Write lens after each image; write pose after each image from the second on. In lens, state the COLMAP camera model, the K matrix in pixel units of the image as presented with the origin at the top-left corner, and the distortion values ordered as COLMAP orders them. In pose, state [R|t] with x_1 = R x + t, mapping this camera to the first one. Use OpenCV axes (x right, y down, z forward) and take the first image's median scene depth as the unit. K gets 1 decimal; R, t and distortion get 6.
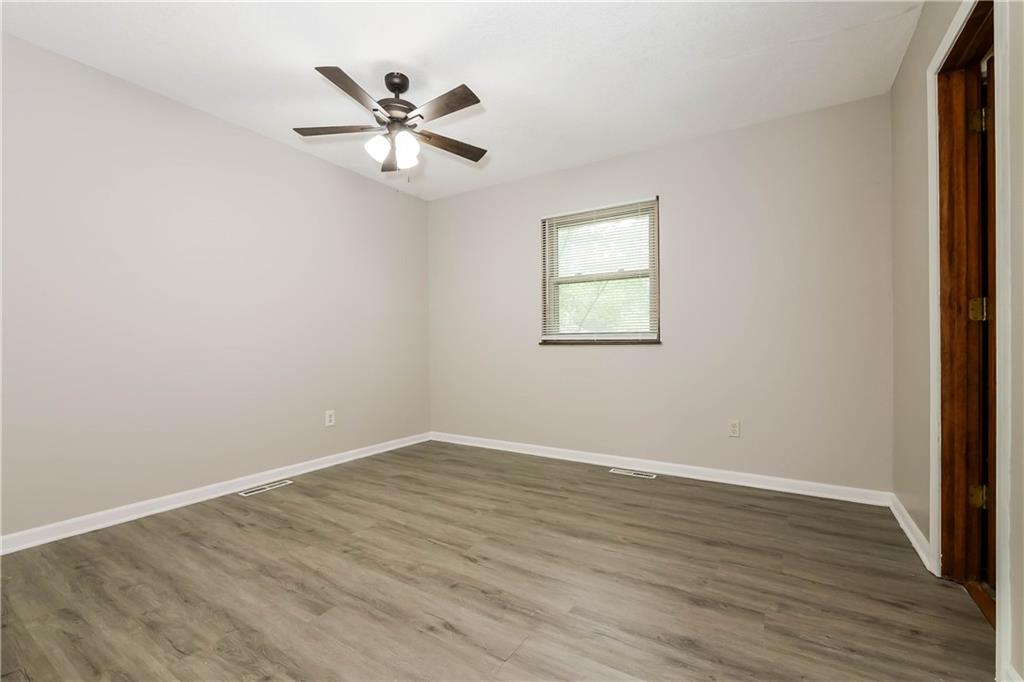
lens RADIAL K [[430.3, 0, 510.8], [0, 430.3, 347.0], [0, 0, 1]] dist [-0.005074, 0.000449]
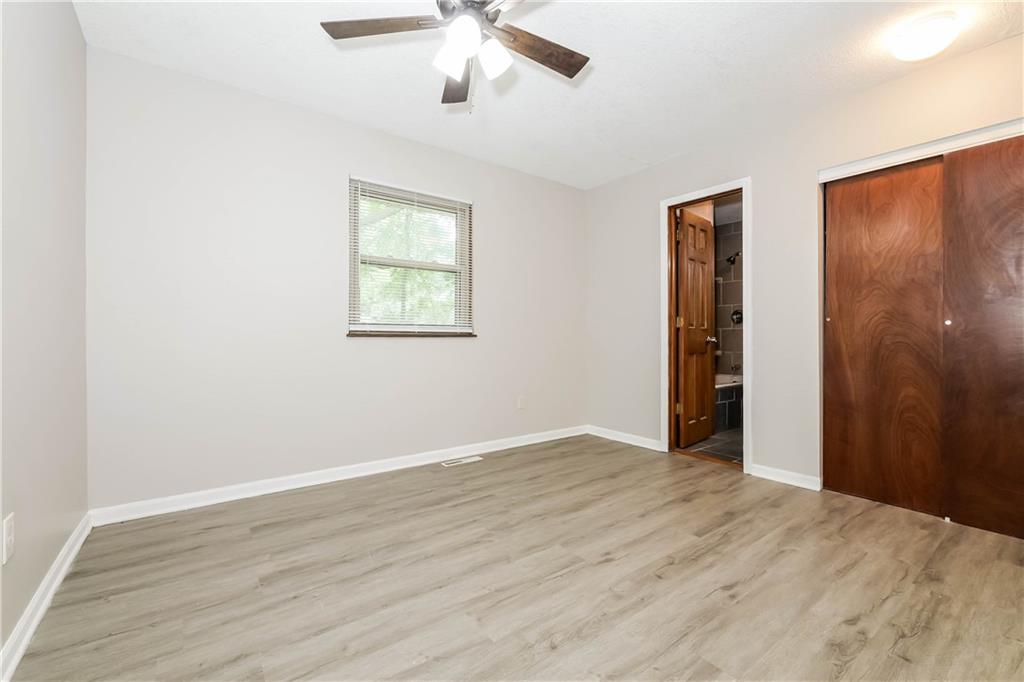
lens RADIAL K [[430.3, 0, 509.8], [0, 430.3, 335.3], [0, 0, 1]] dist [-0.005074, 0.000449]
pose [[0.366135, 0.009641, 0.930512, -0.777784], [-0.001615, 0.999951, -0.009725, -0.000664], [-0.930561, 0.002057, 0.366132, 0.616323]]
